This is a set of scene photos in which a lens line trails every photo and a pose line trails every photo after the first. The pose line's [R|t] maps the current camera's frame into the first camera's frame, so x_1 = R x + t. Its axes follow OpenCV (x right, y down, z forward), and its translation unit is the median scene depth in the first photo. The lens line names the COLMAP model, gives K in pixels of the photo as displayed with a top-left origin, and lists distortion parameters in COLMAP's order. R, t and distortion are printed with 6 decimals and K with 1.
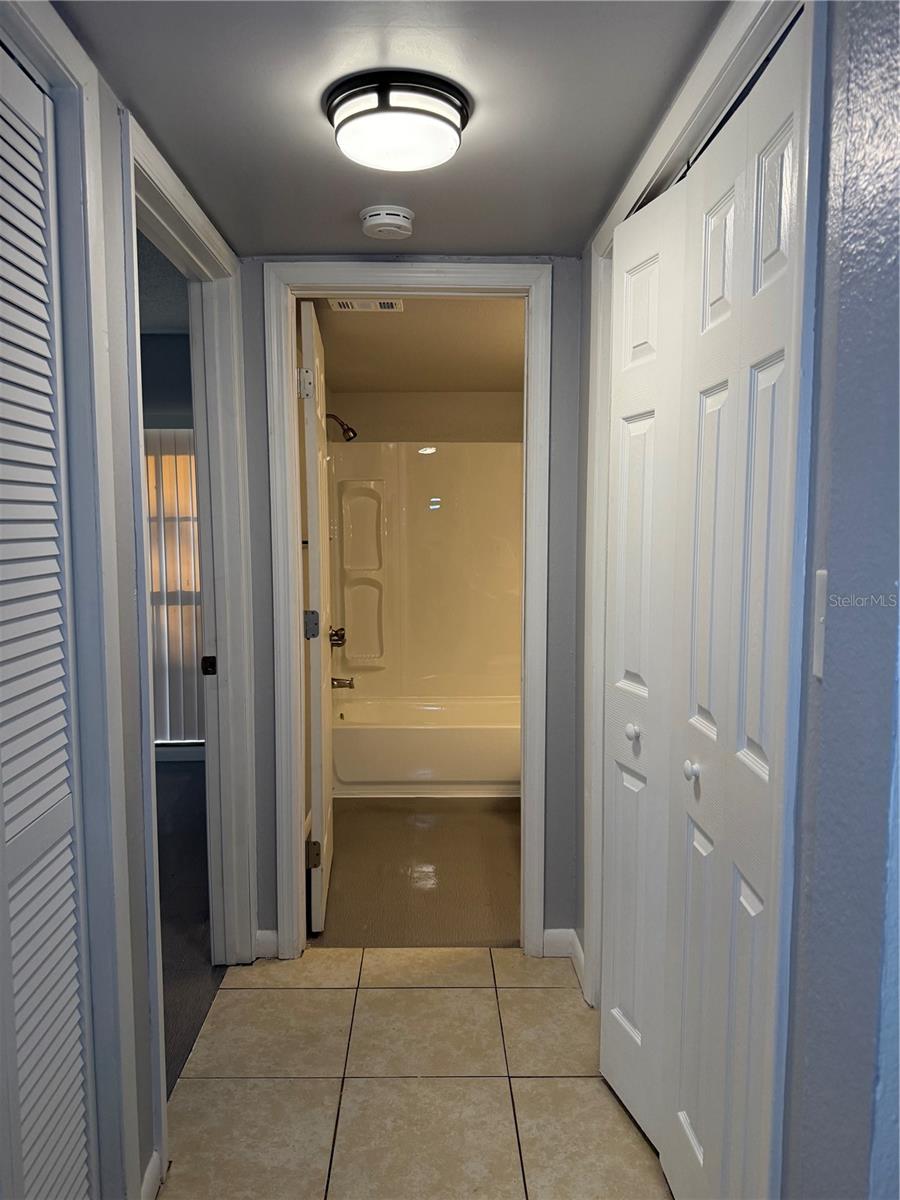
lens RADIAL K [[852.6, 0, 449.5], [0, 852.6, 603.7], [0, 0, 1]] dist [-0.000613, -0.004089]
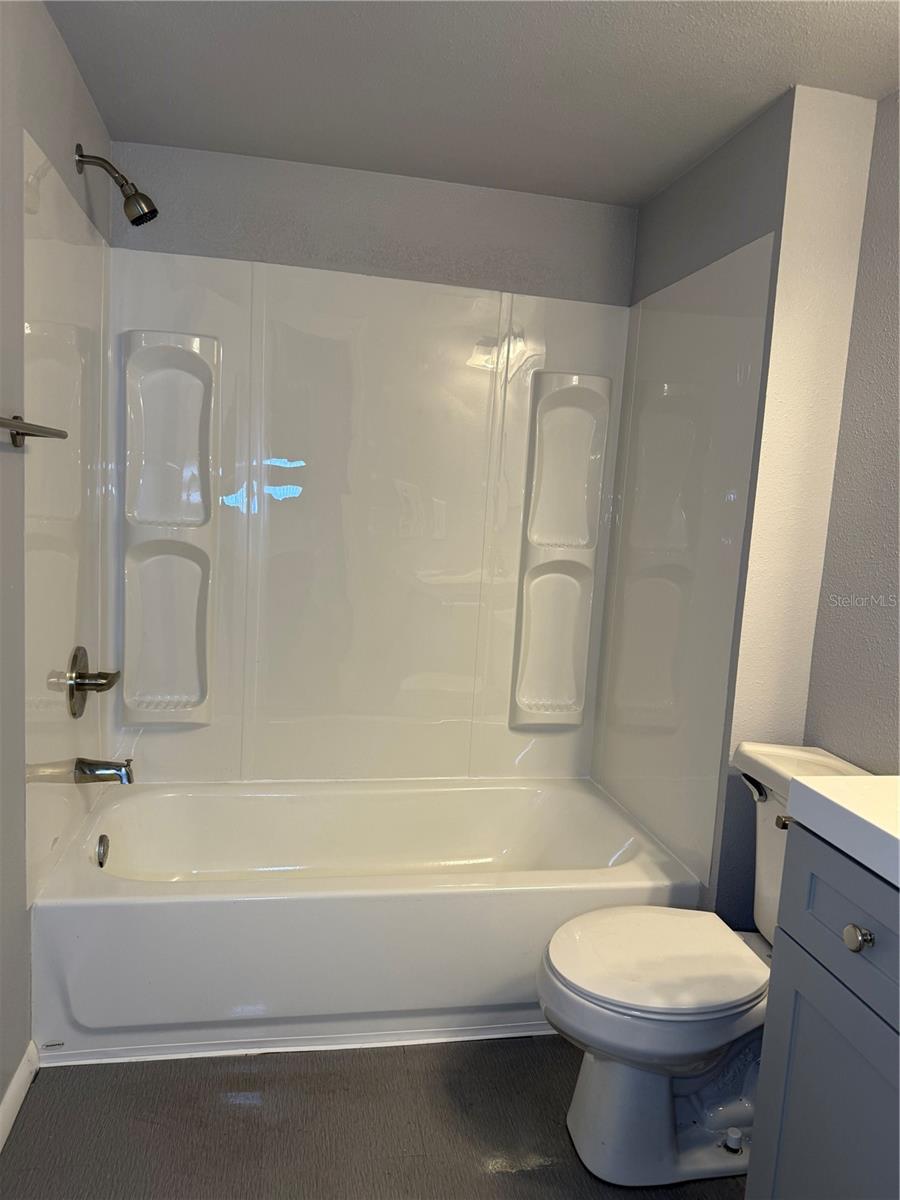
lens RADIAL K [[852.6, 0, 450.0], [0, 852.6, 596.8], [0, 0, 1]] dist [-0.000613, -0.004089]
pose [[0.984557, 0.041044, 0.170185, -0.025509], [-0.046813, 0.998452, 0.030022, -0.019741], [-0.168689, -0.037525, 0.984955, 0.501308]]
